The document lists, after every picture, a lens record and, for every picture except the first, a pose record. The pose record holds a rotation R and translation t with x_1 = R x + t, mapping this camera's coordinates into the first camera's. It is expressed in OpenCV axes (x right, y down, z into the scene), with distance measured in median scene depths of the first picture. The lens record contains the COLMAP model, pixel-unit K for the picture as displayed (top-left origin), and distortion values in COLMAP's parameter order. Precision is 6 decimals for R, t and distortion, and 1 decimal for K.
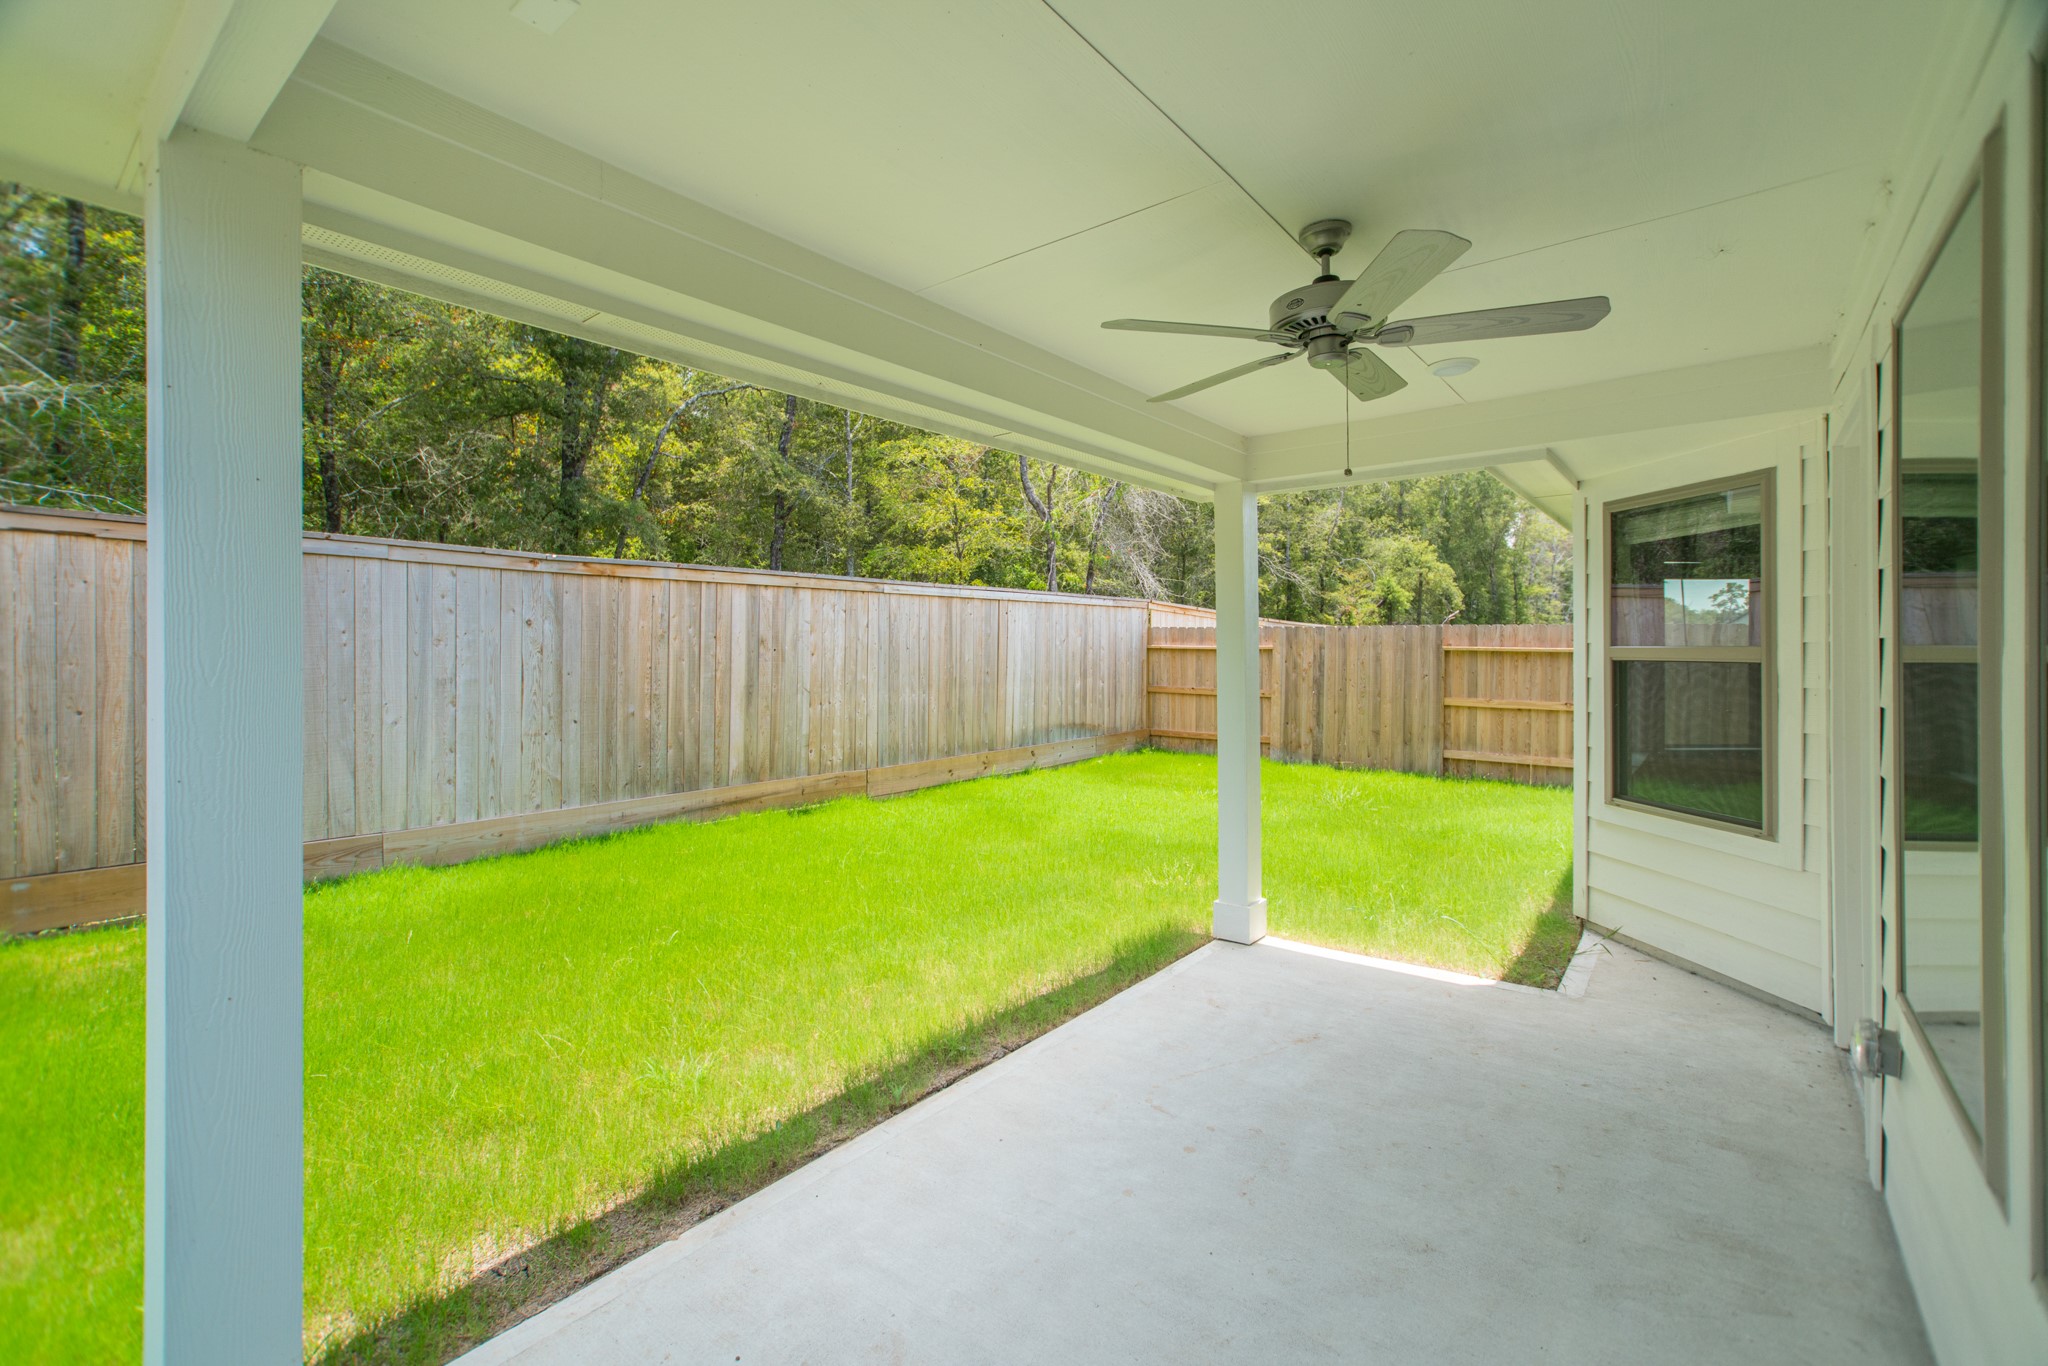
lens RADIAL K [[888.5, 0, 1016.0], [0, 888.5, 642.4], [0, 0, 1]] dist [-0.016243, 0.010170]
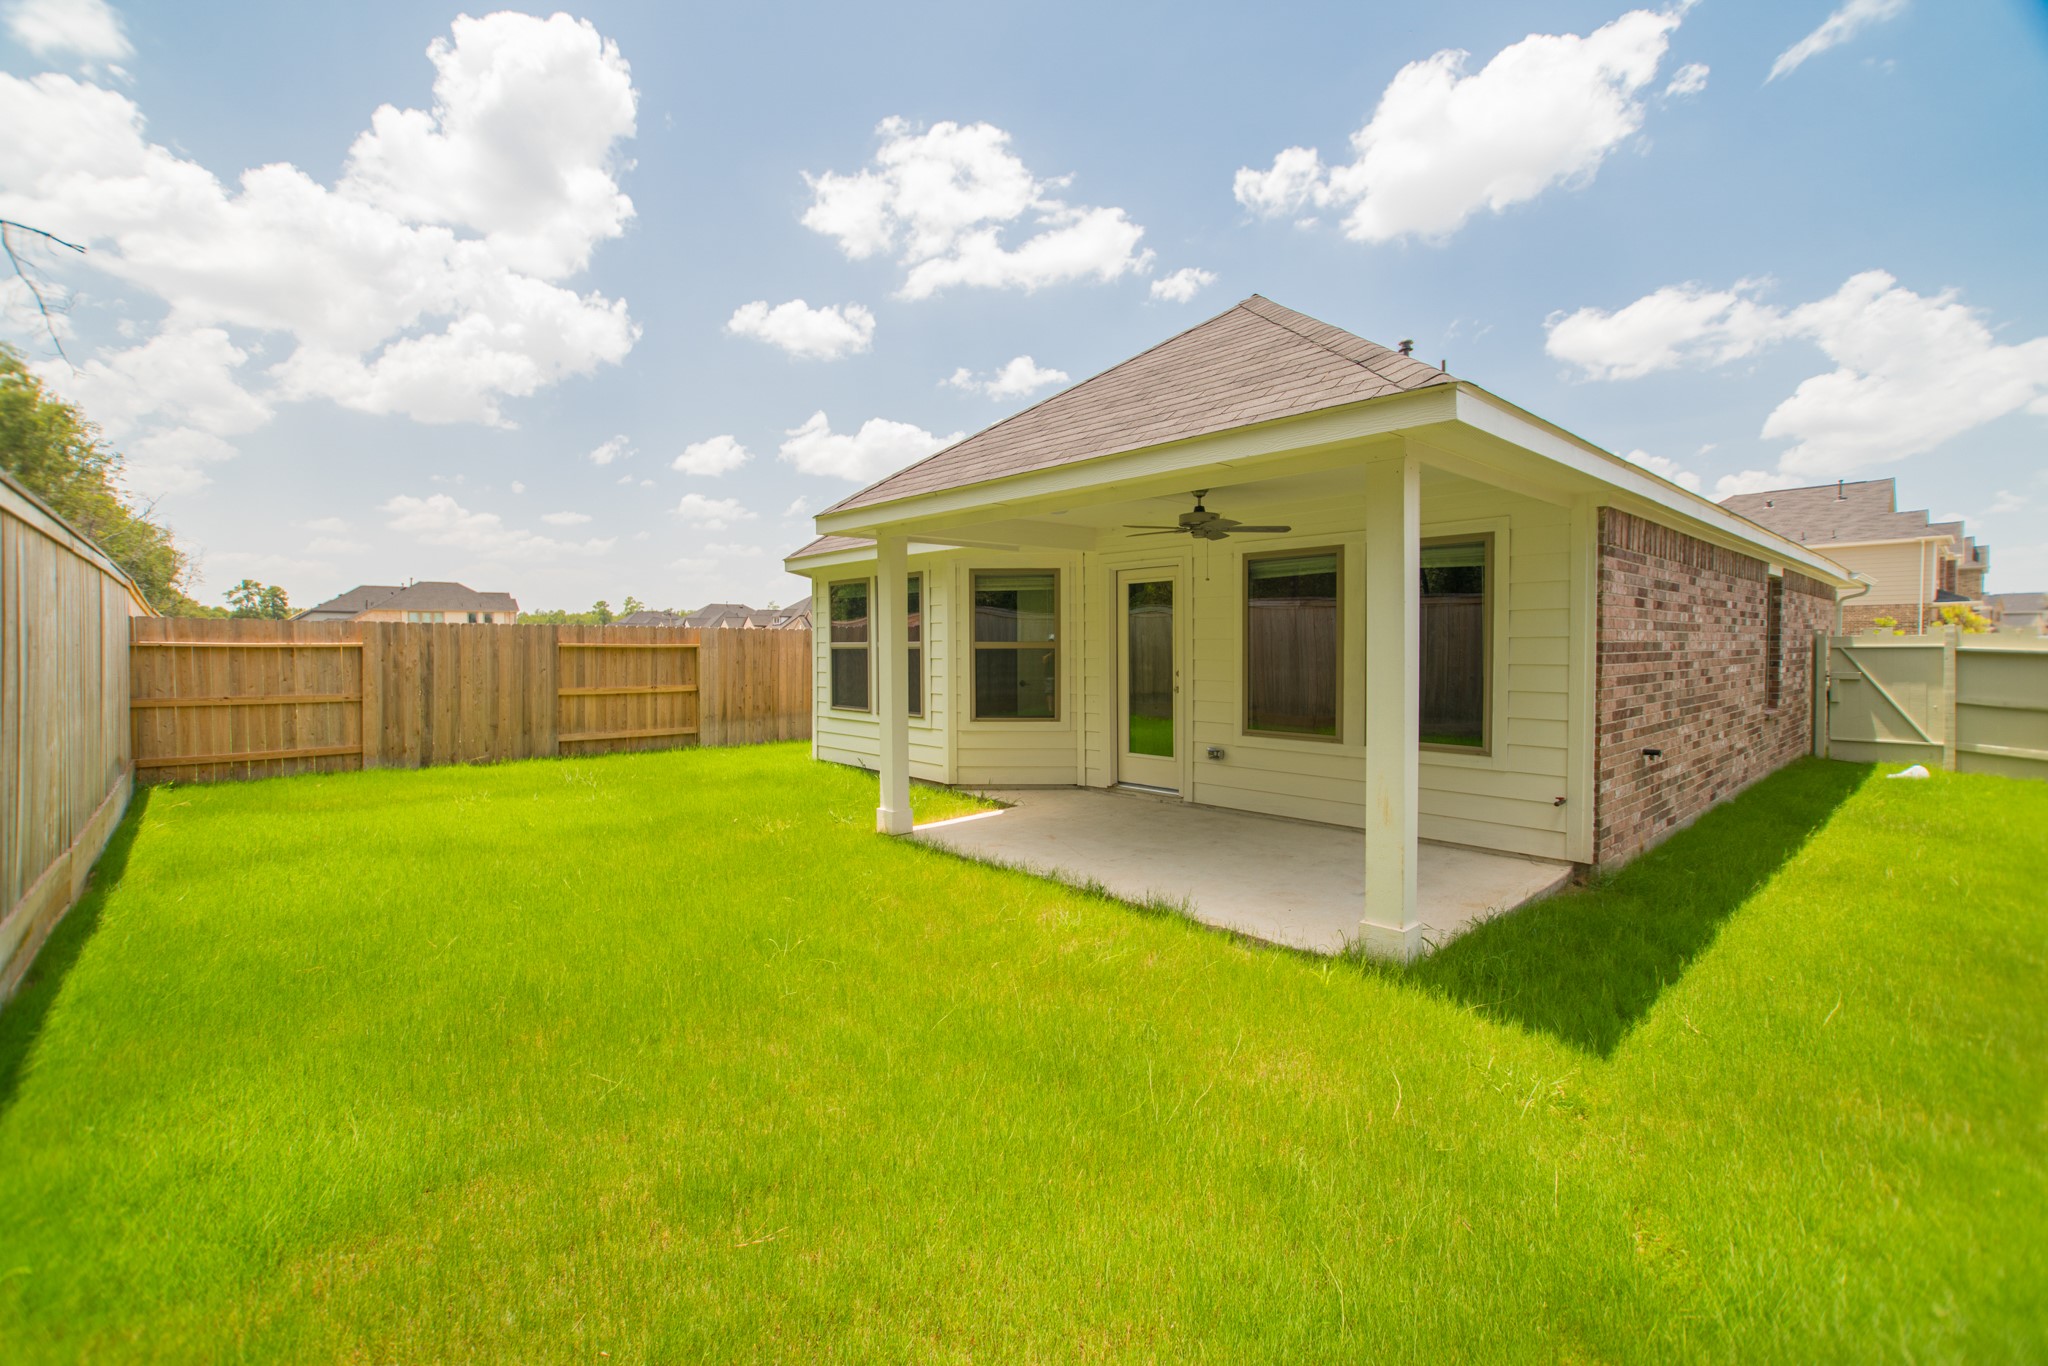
lens RADIAL K [[888.5, 0, 1011.9], [0, 888.5, 675.2], [0, 0, 1]] dist [-0.016243, 0.010170]
pose [[0.156020, -0.034634, 0.987147, -0.822554], [-0.003245, 0.999362, 0.035575, 0.004935], [-0.987749, -0.008753, 0.155808, 0.385650]]
